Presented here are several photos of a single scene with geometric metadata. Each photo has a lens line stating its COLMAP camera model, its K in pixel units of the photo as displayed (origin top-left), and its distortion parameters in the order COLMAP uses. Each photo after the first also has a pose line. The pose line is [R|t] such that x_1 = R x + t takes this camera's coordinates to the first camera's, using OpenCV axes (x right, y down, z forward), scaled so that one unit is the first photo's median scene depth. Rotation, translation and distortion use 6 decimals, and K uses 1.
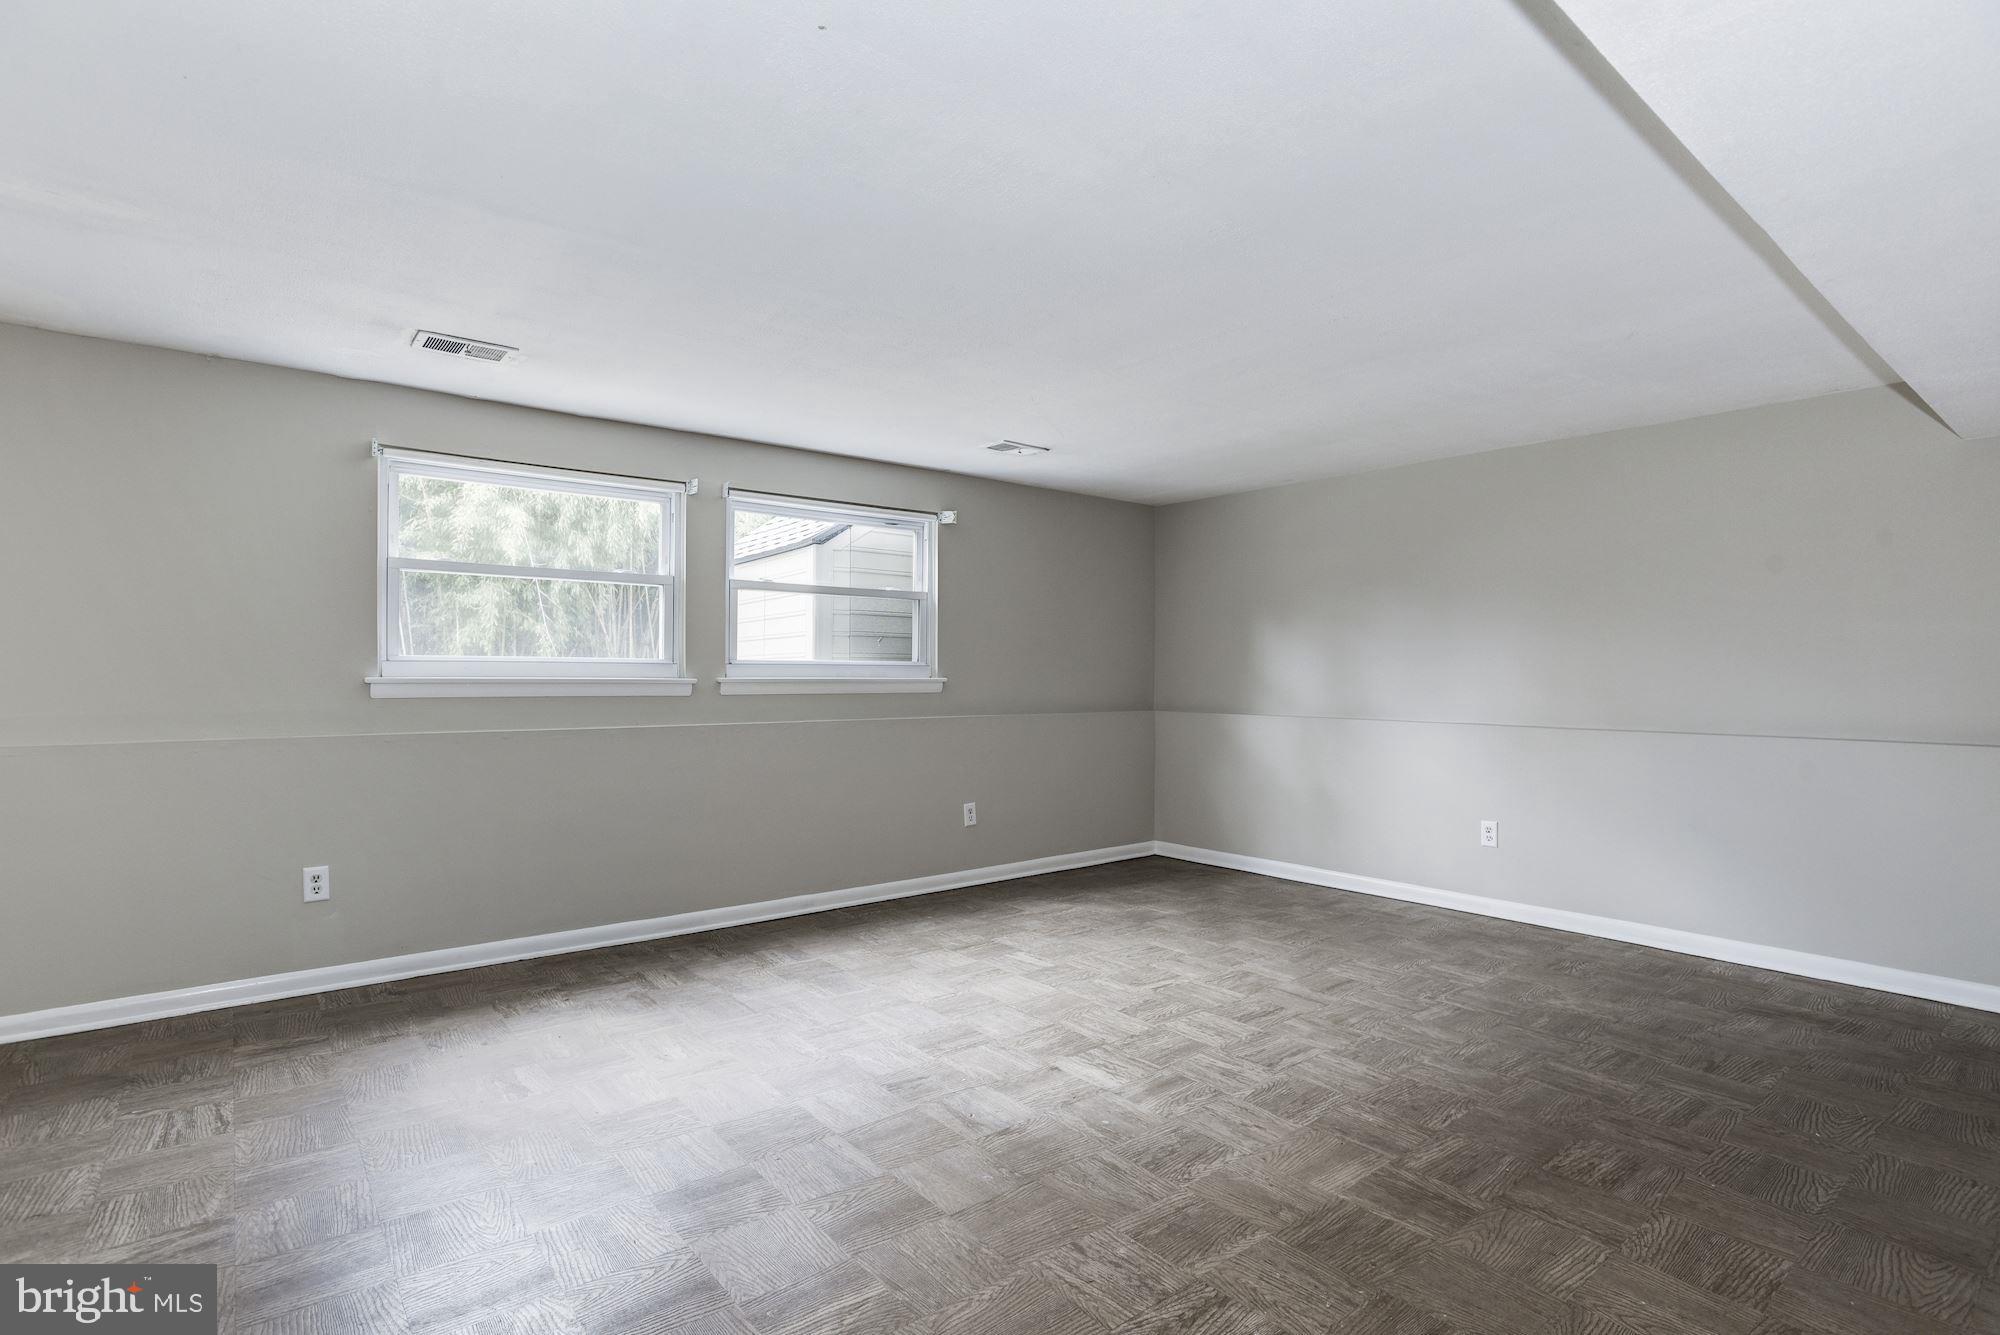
lens RADIAL K [[954.6, 0, 994.5], [0, 954.6, 661.4], [0, 0, 1]] dist [-0.055045, 0.030252]
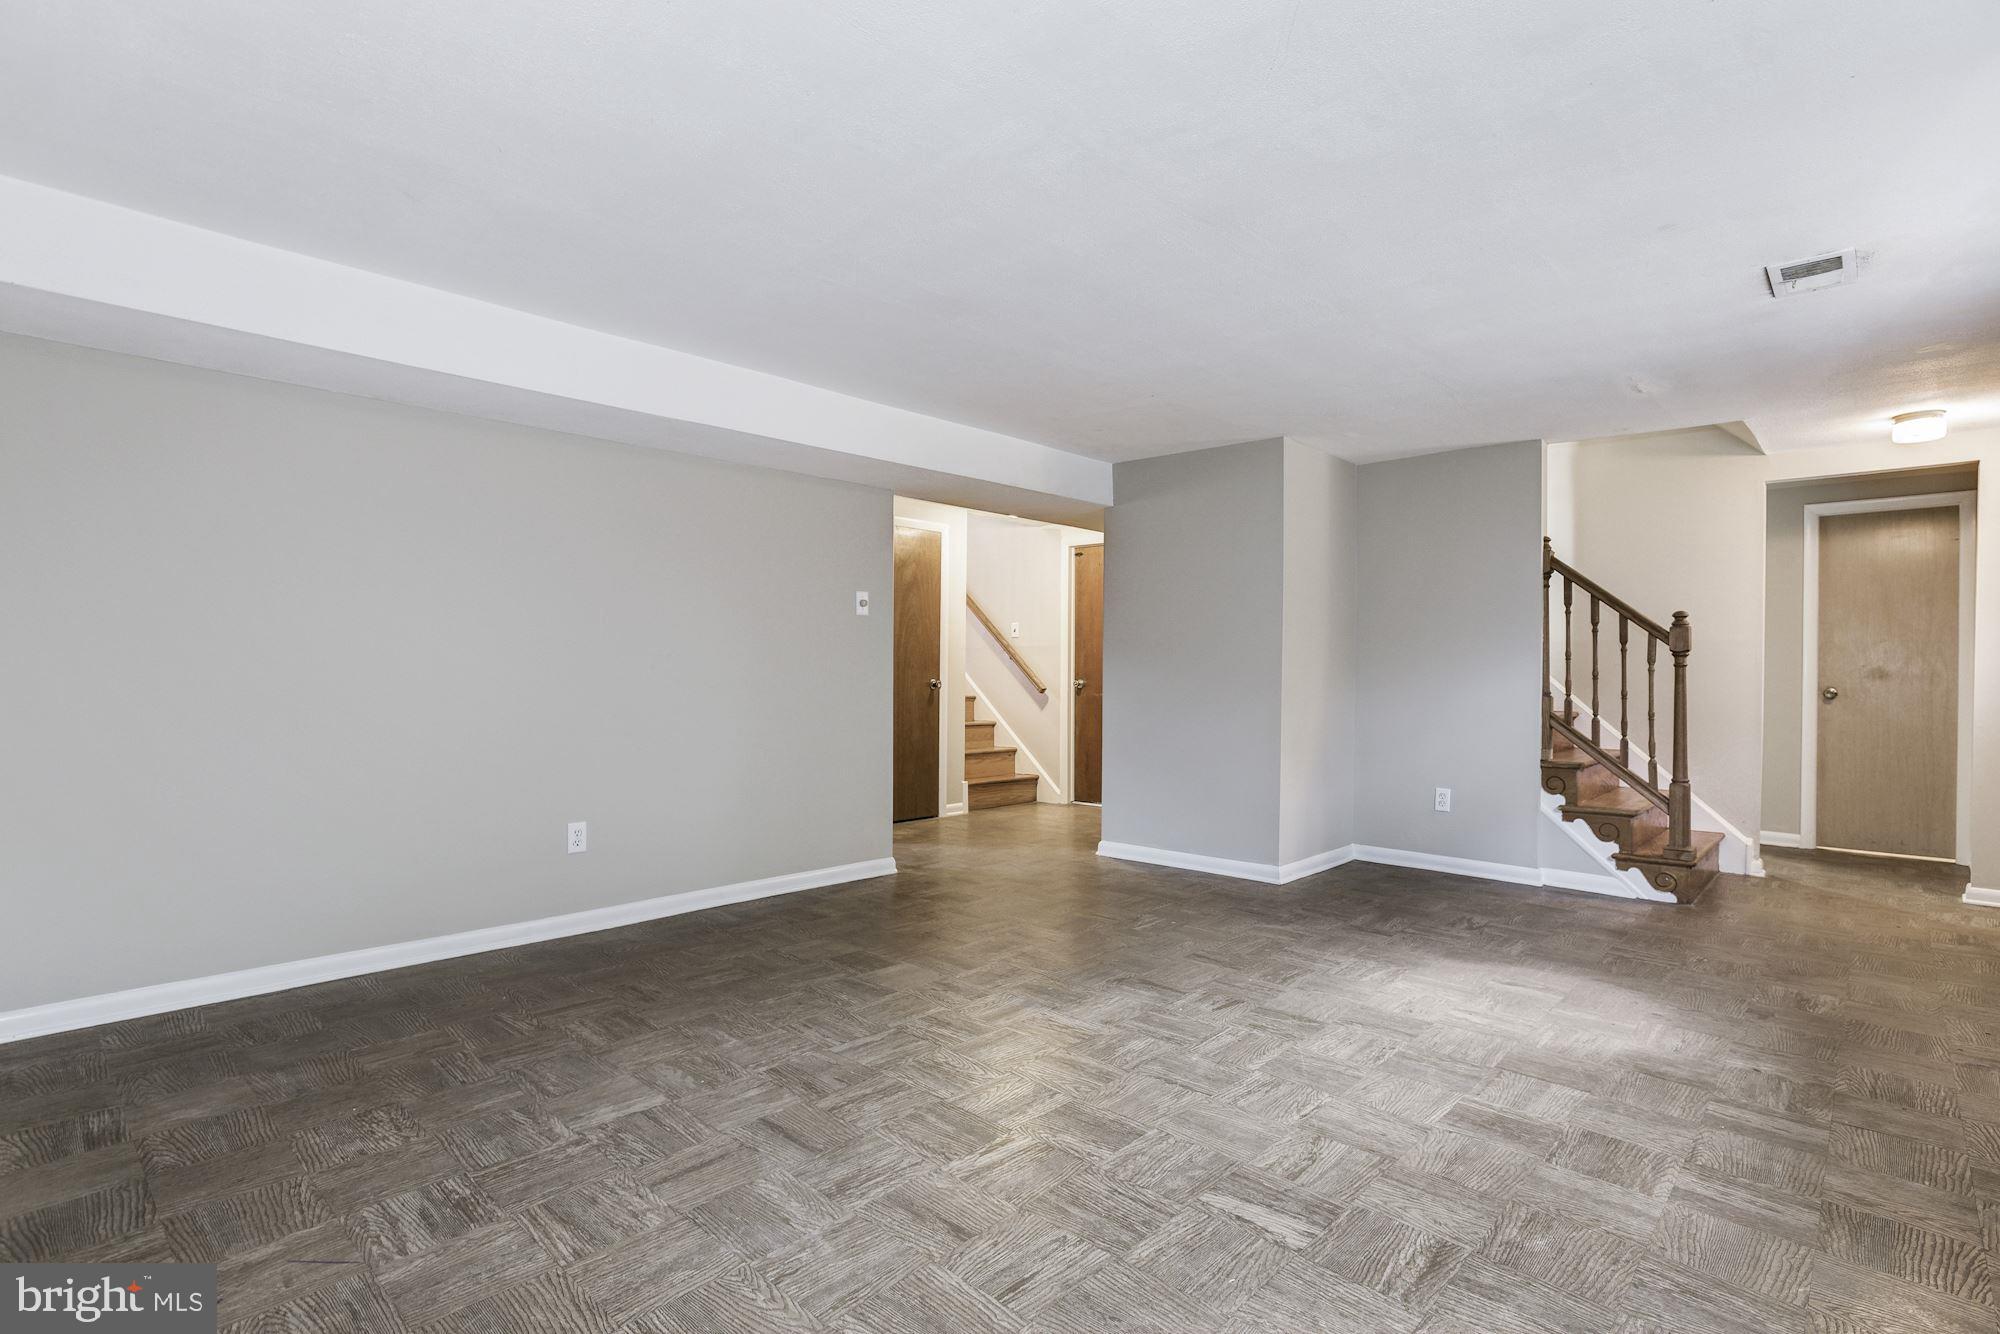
lens RADIAL K [[976.3, 0, 1009.3], [0, 976.3, 665.5], [0, 0, 1]] dist [-0.041752, 0.019840]
pose [[-0.988037, -0.010829, -0.153838, 0.301081], [-0.008362, 0.999826, -0.016679, 0.047536], [0.153992, -0.015193, -0.987955, 1.818582]]
